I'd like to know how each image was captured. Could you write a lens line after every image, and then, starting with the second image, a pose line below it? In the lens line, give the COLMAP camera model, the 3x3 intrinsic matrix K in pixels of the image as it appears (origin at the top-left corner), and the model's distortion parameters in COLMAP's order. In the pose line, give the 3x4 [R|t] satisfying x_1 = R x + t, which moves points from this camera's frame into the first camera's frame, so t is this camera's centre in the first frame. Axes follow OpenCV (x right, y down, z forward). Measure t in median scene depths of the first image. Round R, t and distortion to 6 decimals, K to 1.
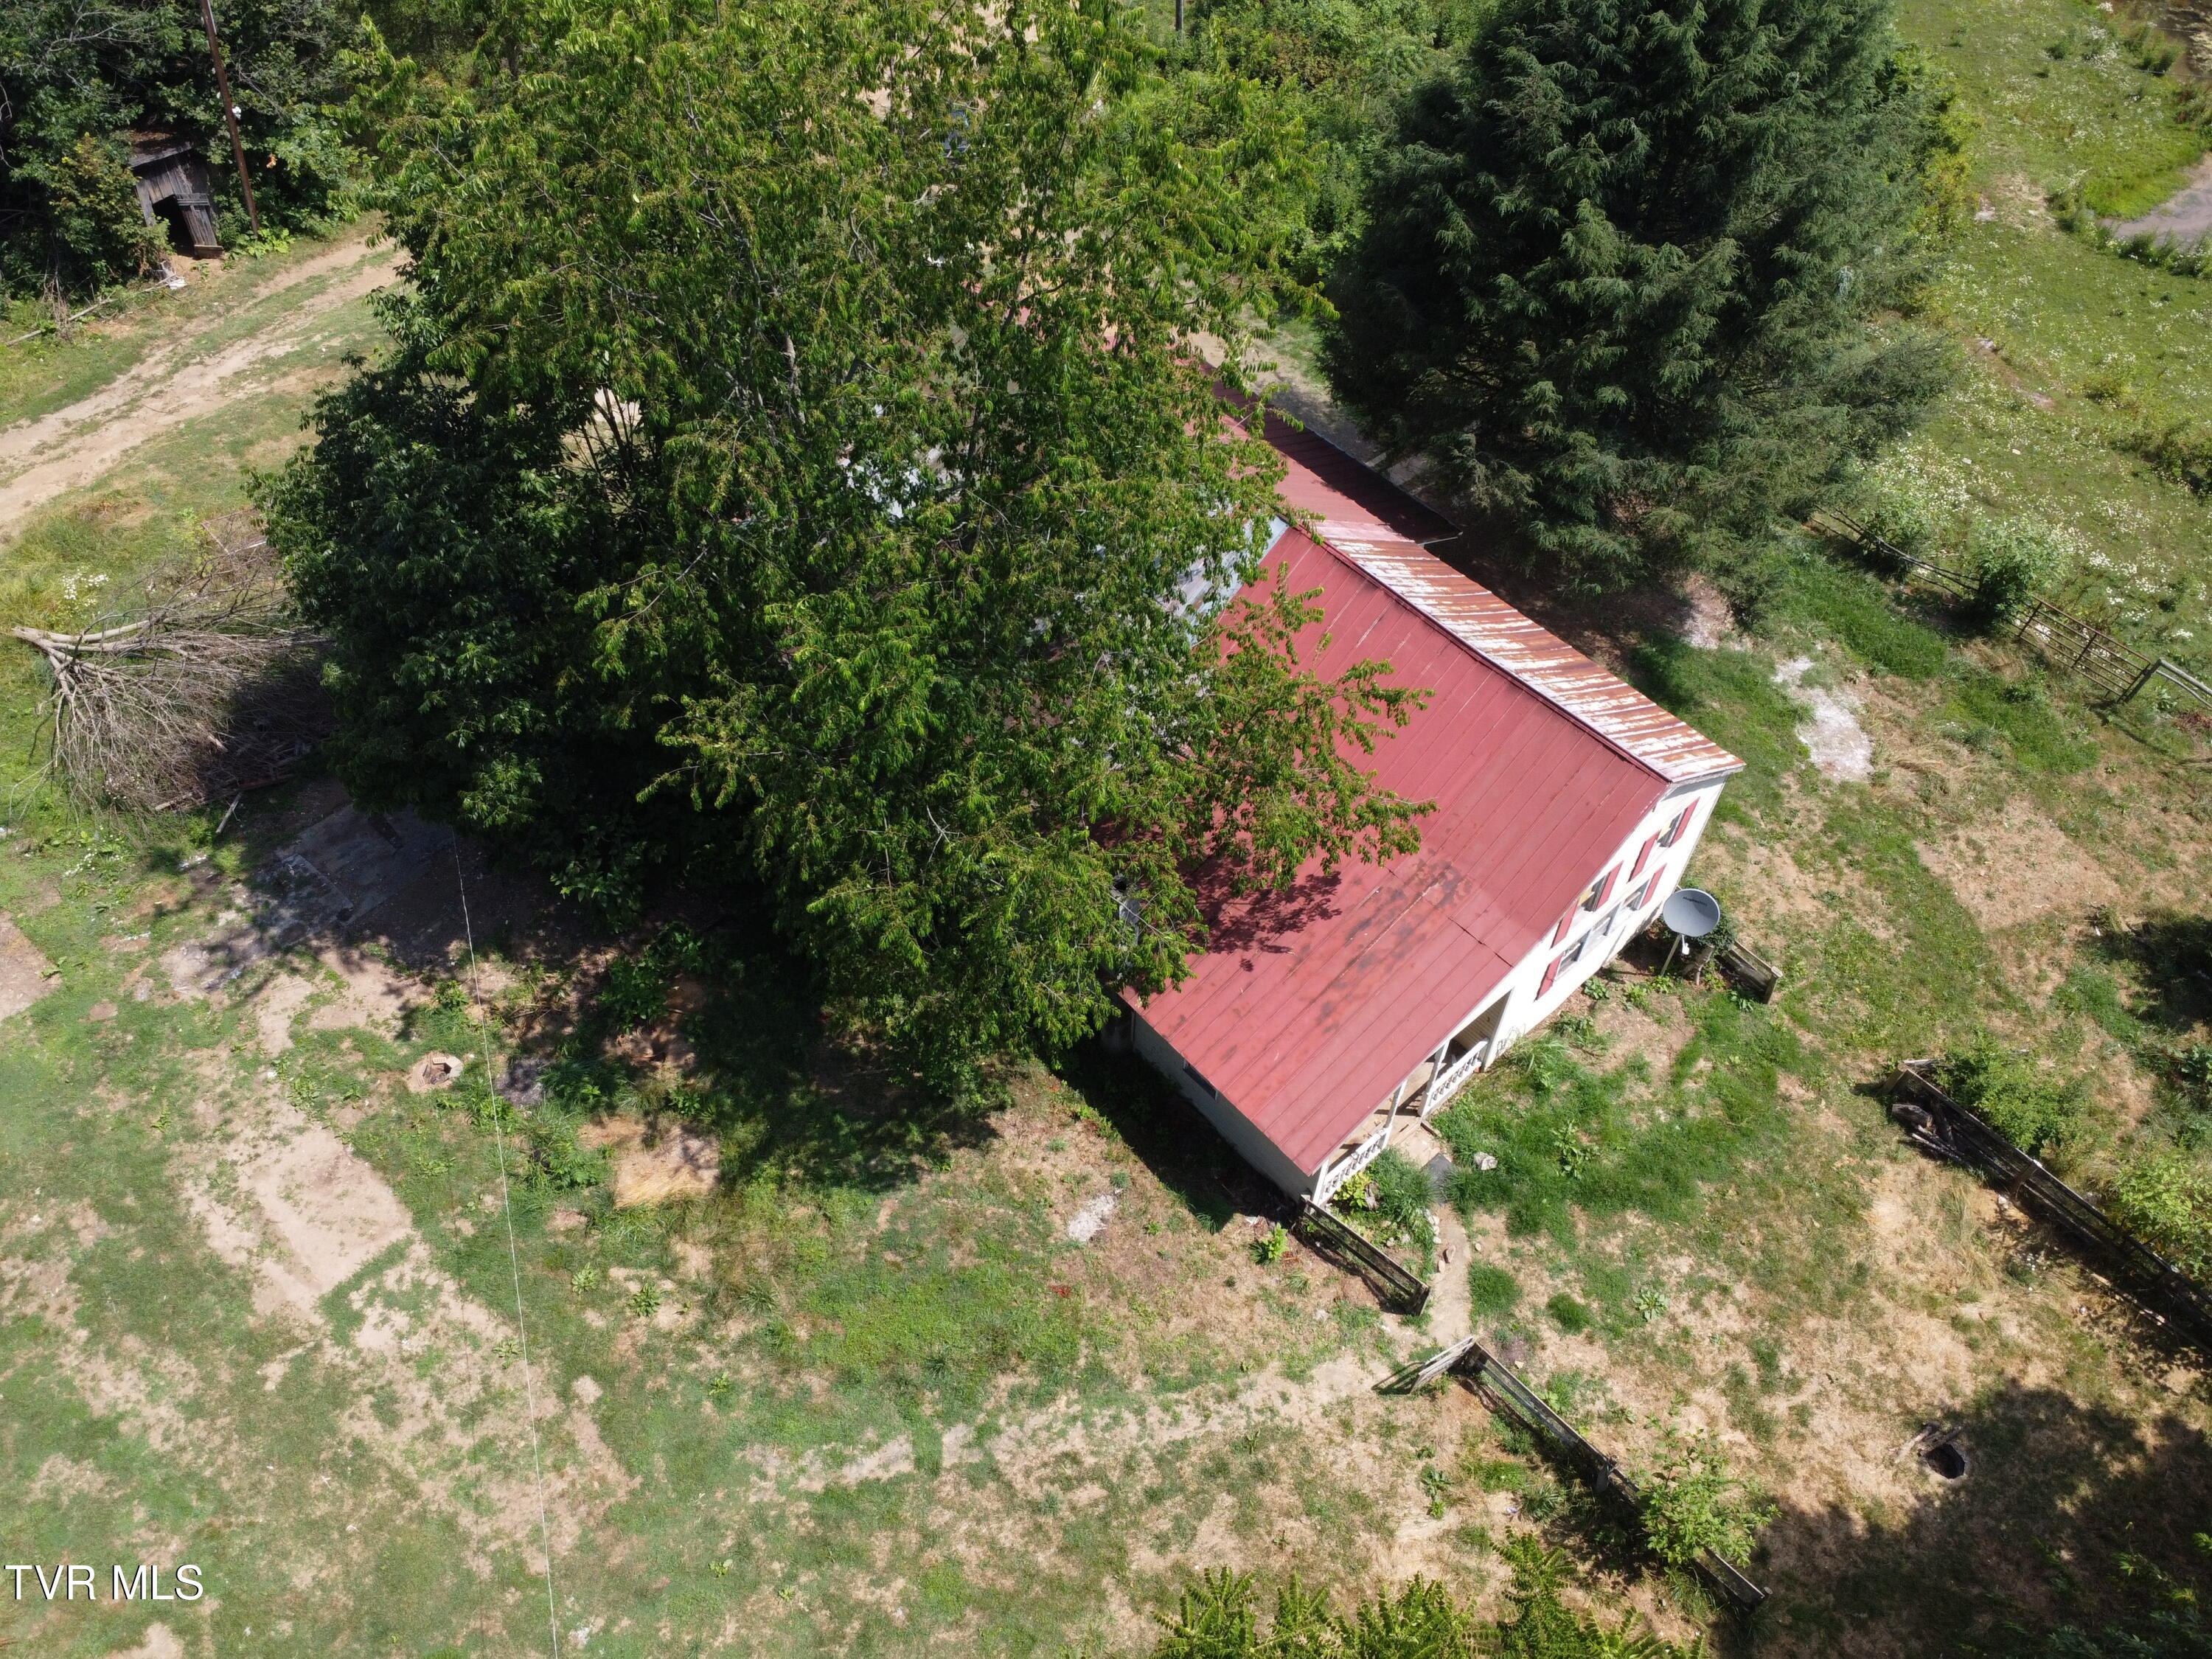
lens RADIAL K [[1600.1, 0, 1106.0], [0, 1600.1, 829.5], [0, 0, 1]] dist [0.001889, 0.000772]
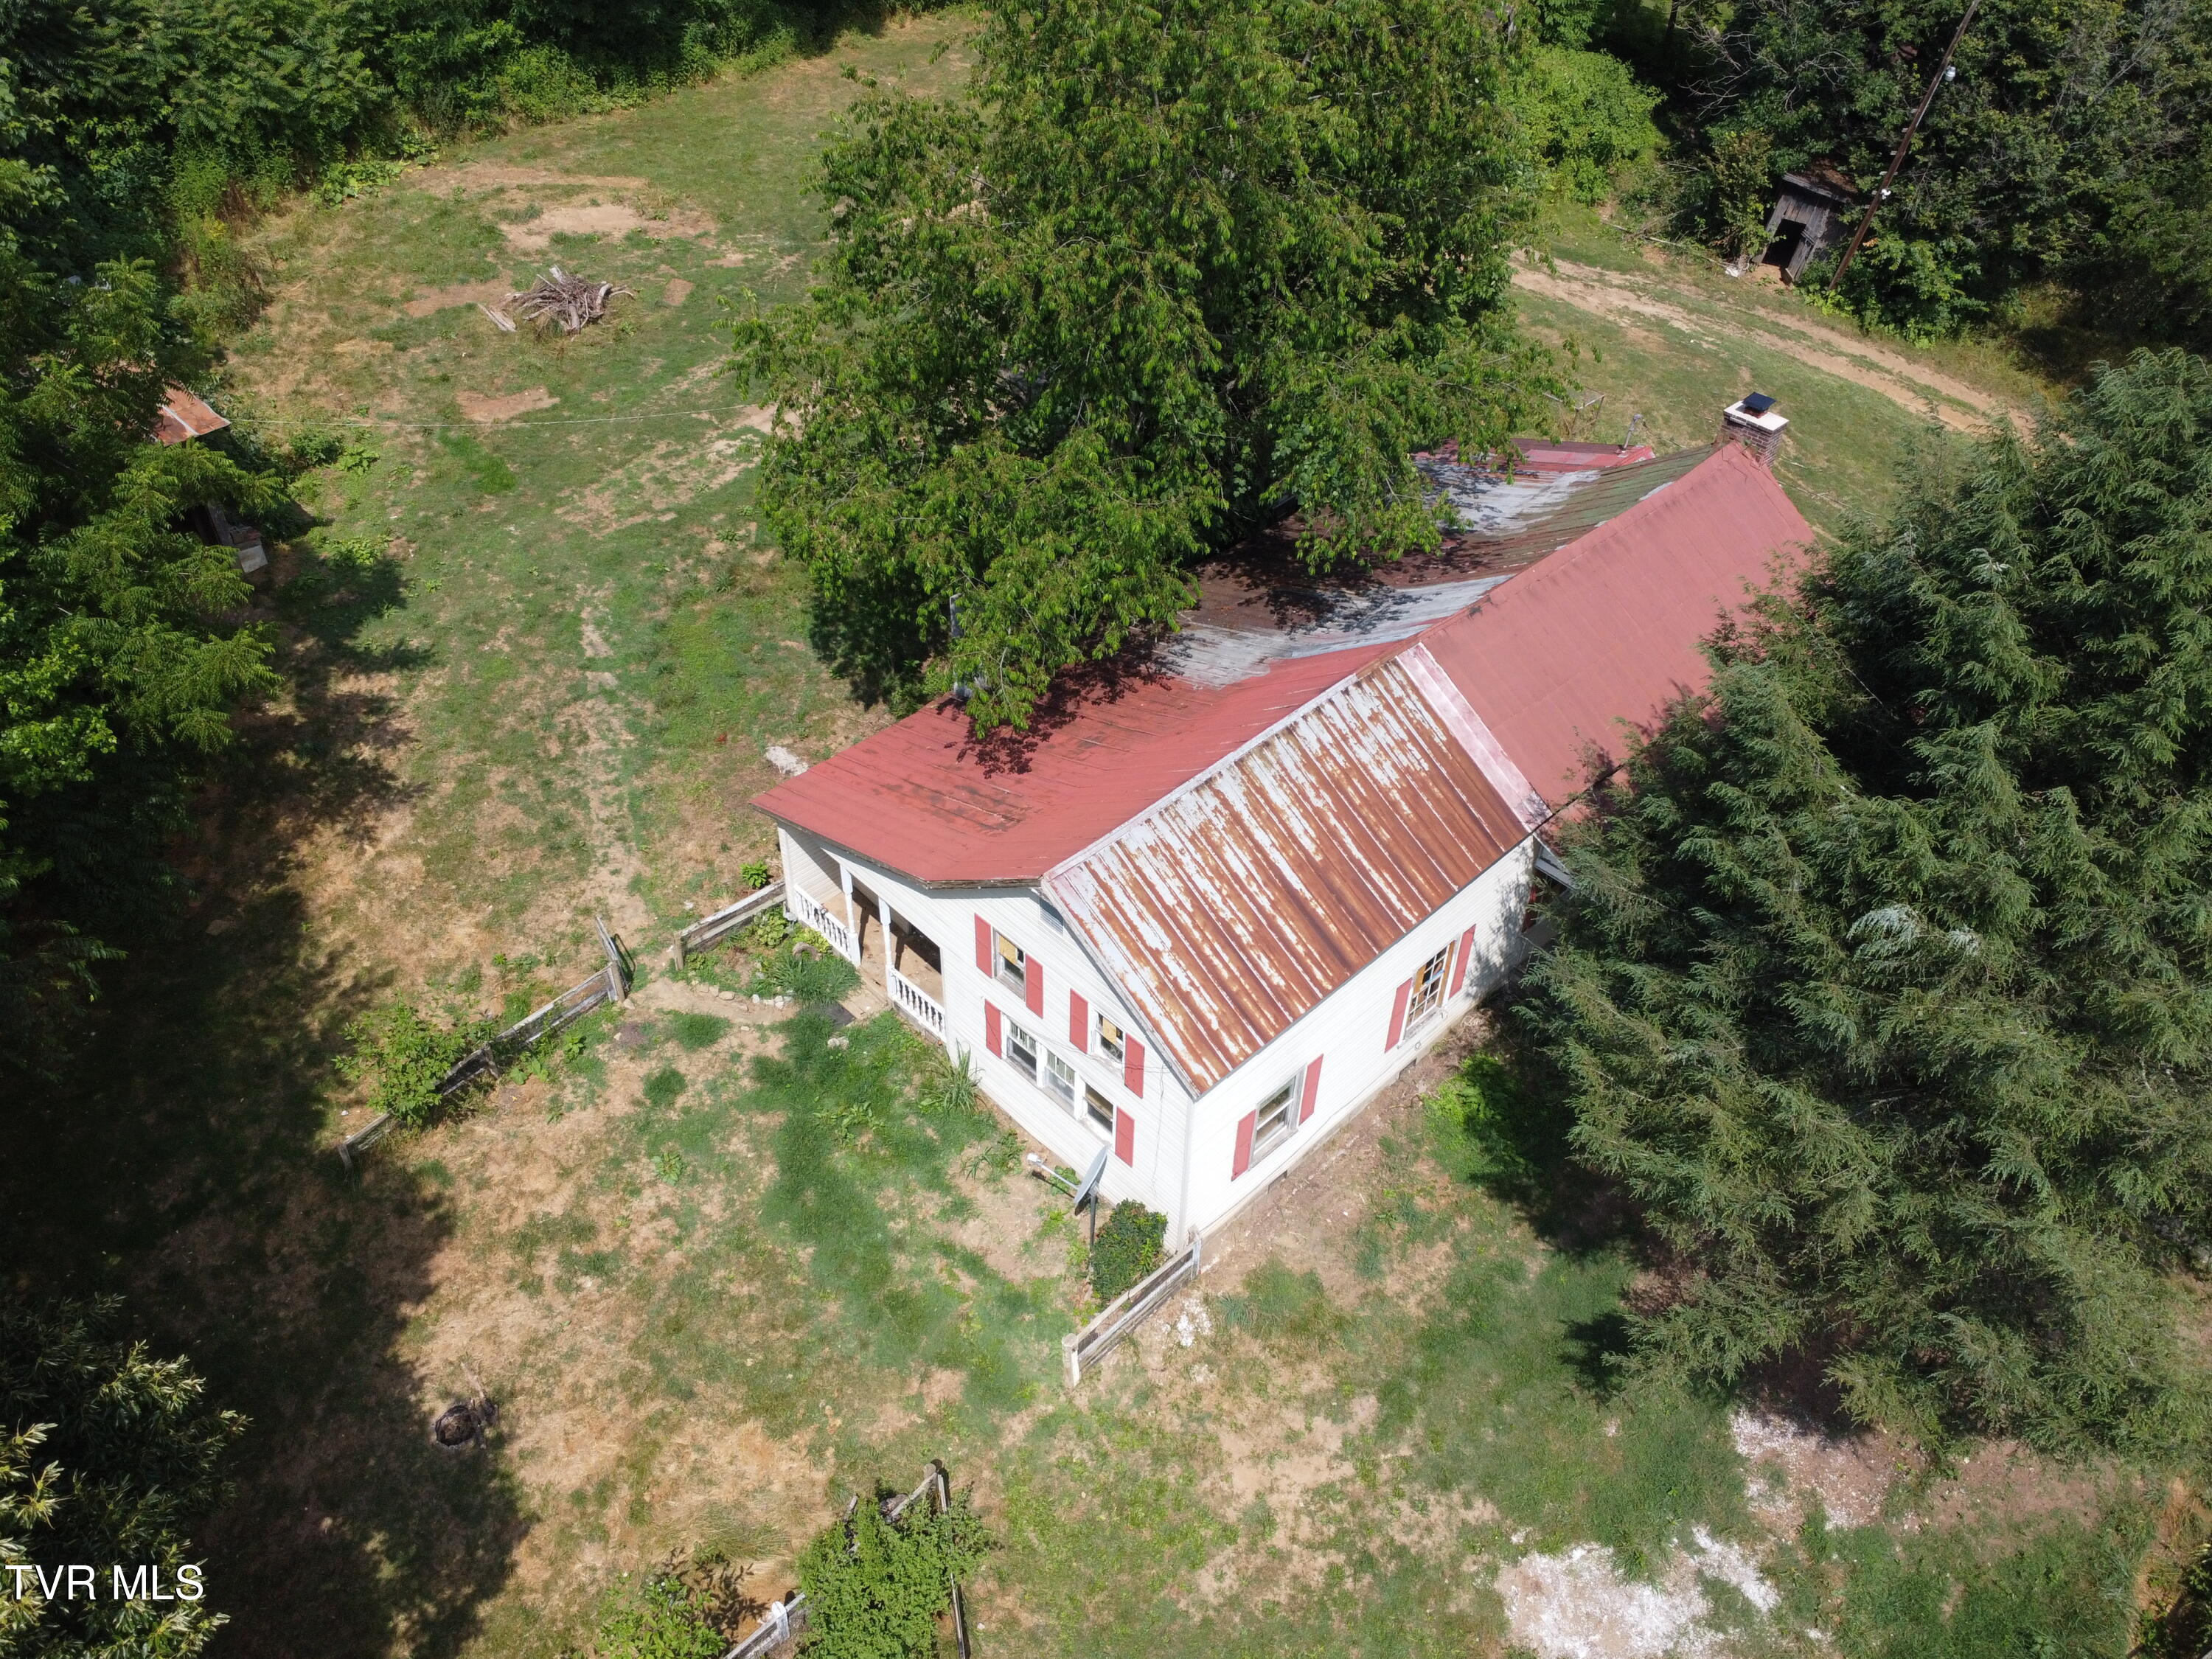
lens RADIAL K [[1600.1, 0, 1106.0], [0, 1600.1, 829.5], [0, 0, 1]] dist [0.001889, 0.000772]
pose [[0.059182, 0.673246, -0.737046, 0.943211], [-0.794088, 0.479168, 0.373929, -0.380353], [0.604915, 0.563150, 0.562975, 0.499749]]
